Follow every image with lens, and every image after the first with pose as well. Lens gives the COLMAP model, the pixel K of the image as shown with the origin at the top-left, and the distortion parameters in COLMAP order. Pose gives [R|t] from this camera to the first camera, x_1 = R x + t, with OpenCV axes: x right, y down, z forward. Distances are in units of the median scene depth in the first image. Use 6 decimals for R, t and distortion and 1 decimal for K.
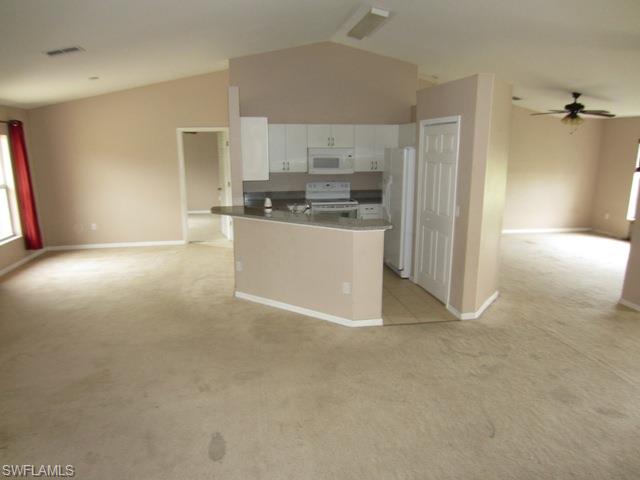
lens RADIAL K [[449.5, 0, 319.0], [0, 449.5, 240.0], [0, 0, 1]] dist [-0.001576, -0.001046]
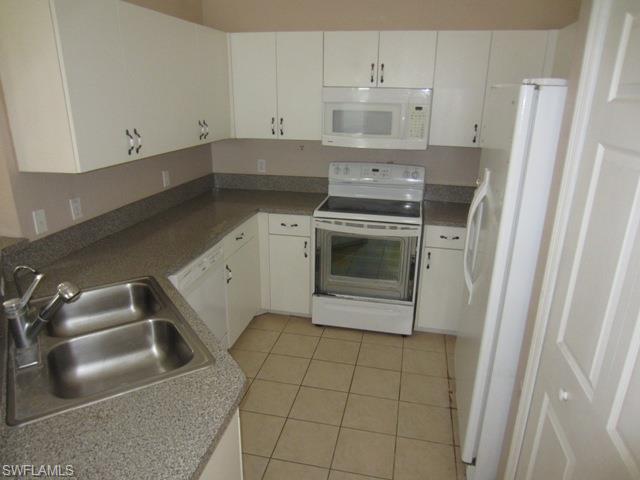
lens RADIAL K [[449.5, 0, 321.5], [0, 449.5, 242.6], [0, 0, 1]] dist [-0.001576, -0.001046]
pose [[0.928338, 0.133106, -0.347091, 0.145533], [-0.094386, 0.987498, 0.126247, -0.104400], [0.359556, -0.084440, 0.929295, 0.551255]]
